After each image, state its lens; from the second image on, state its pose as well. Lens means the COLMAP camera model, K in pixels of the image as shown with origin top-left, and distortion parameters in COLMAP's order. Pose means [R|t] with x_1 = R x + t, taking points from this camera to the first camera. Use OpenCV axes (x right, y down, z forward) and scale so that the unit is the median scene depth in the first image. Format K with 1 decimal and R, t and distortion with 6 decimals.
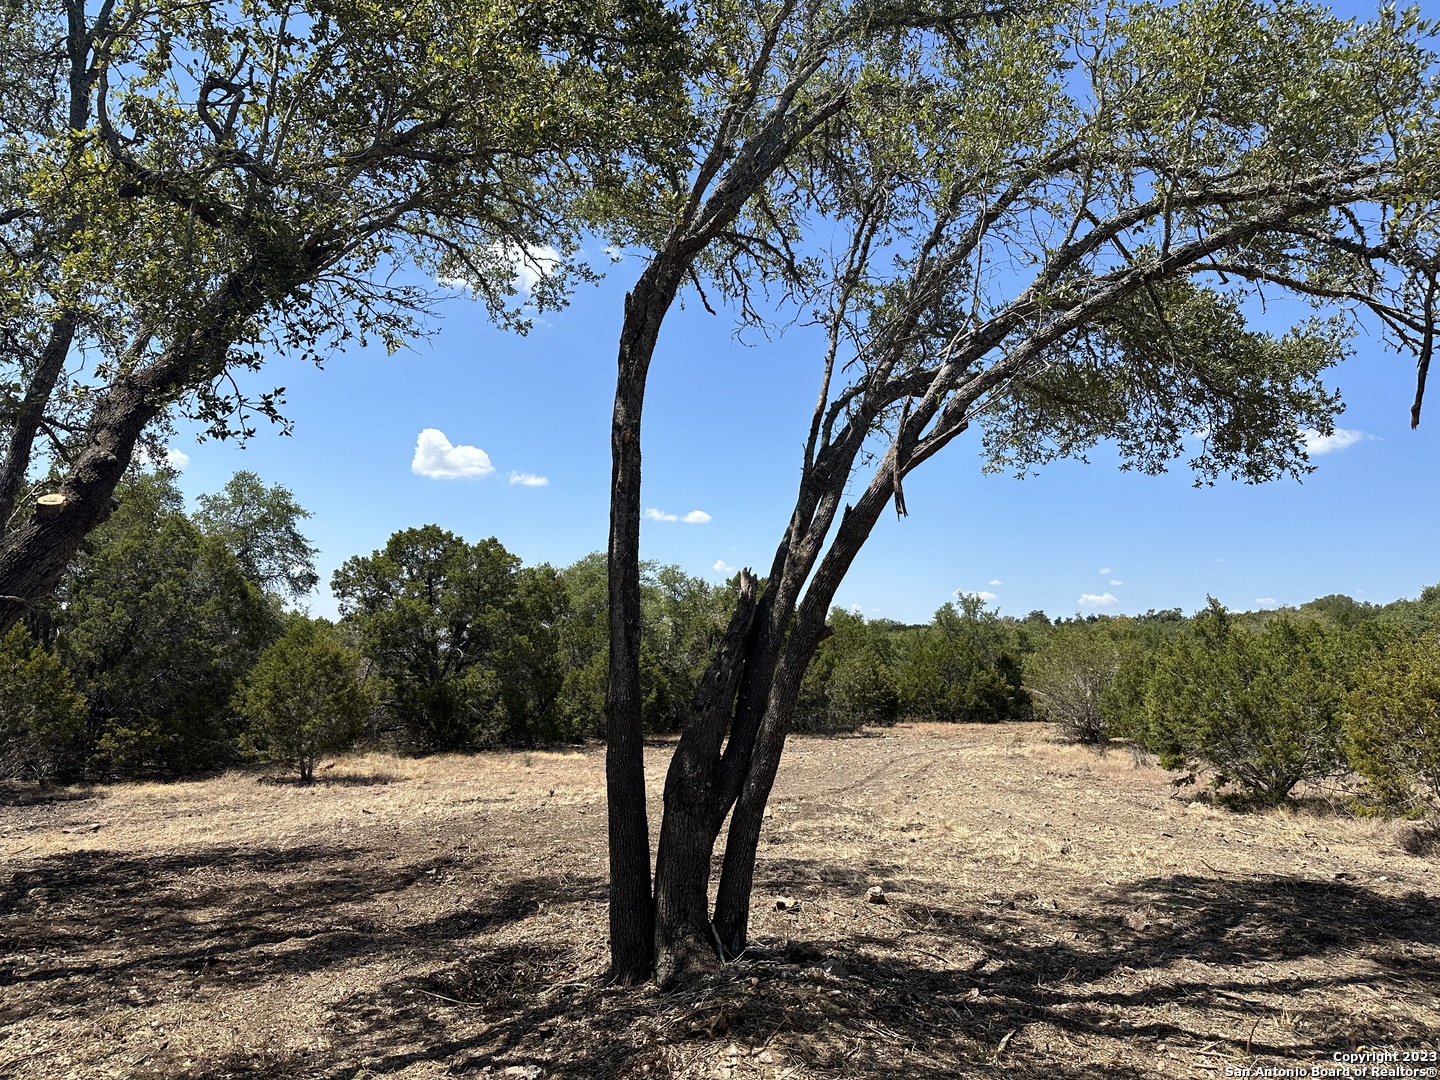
lens RADIAL K [[989.1, 0, 718.5], [0, 989.1, 541.8], [0, 0, 1]] dist [0.036160, -0.004269]
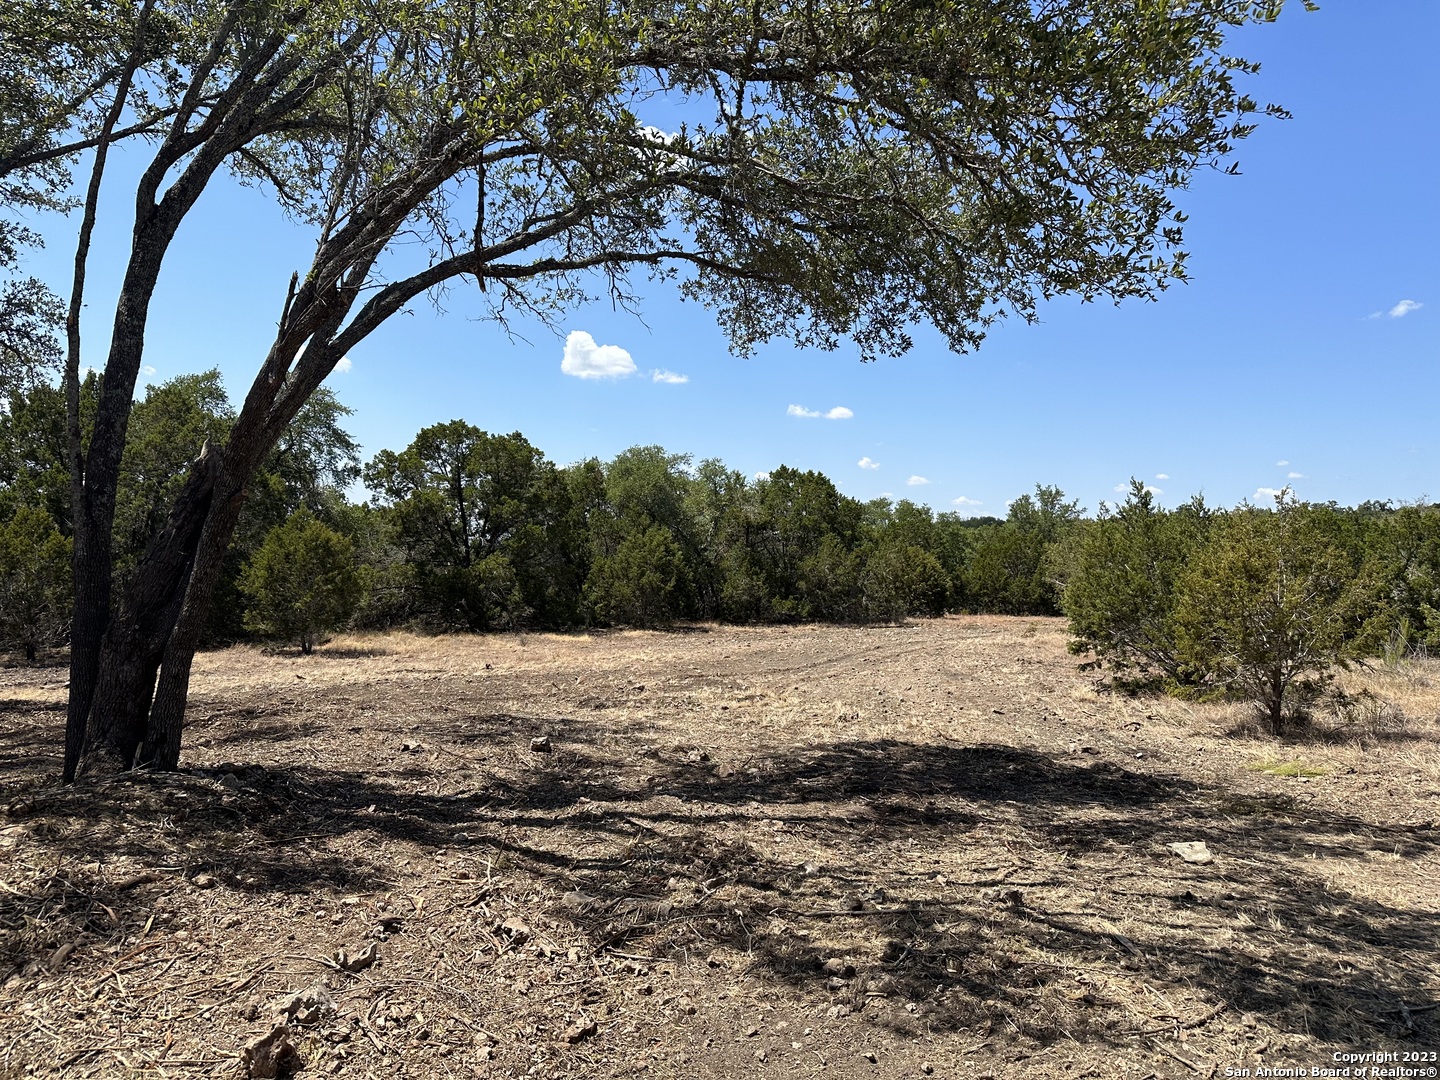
lens RADIAL K [[989.1, 0, 729.8], [0, 989.1, 527.6], [0, 0, 1]] dist [0.036160, -0.004269]
pose [[0.990623, 0.001377, -0.136619, 0.136604], [0.010835, 0.996008, 0.088603, 0.006296], [0.136195, -0.089252, 0.986653, -0.006181]]
